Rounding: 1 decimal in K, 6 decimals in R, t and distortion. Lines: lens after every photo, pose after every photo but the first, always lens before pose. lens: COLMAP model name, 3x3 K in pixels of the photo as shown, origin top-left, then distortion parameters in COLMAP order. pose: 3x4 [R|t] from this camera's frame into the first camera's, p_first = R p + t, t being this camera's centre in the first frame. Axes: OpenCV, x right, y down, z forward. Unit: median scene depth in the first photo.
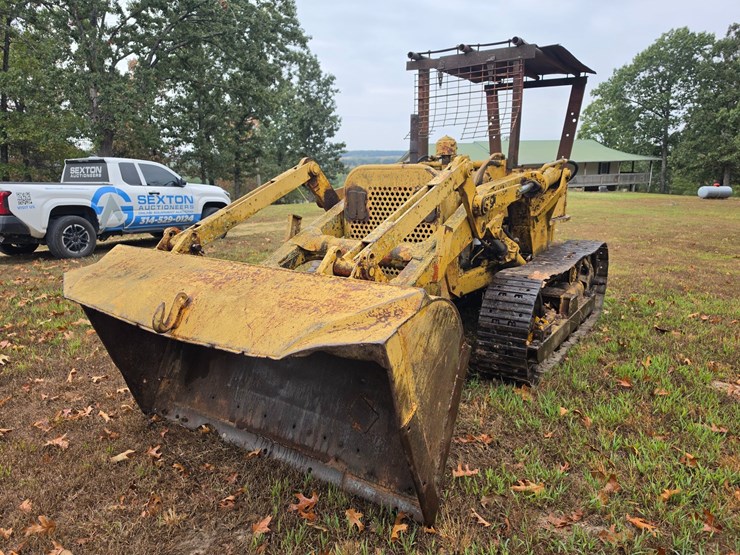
lens RADIAL K [[511.1, 0, 367.4], [0, 511.1, 277.3], [0, 0, 1]] dist [0.048216, -0.053946]
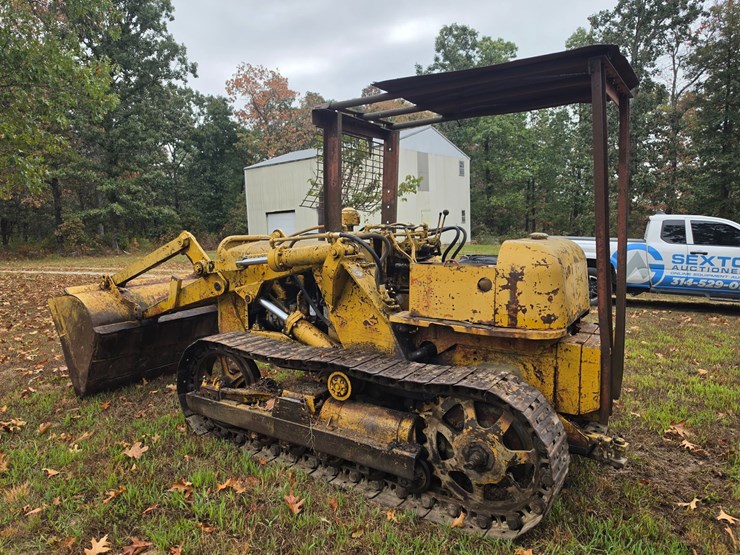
lens RADIAL K [[513.7, 0, 365.0], [0, 513.7, 272.8], [0, 0, 1]] dist [0.080420, -0.105596]
pose [[0.013708, 0.096626, -0.995226, 1.214060], [-0.194468, 0.976572, 0.092136, -0.259406], [0.980813, 0.192277, 0.032178, 1.069125]]
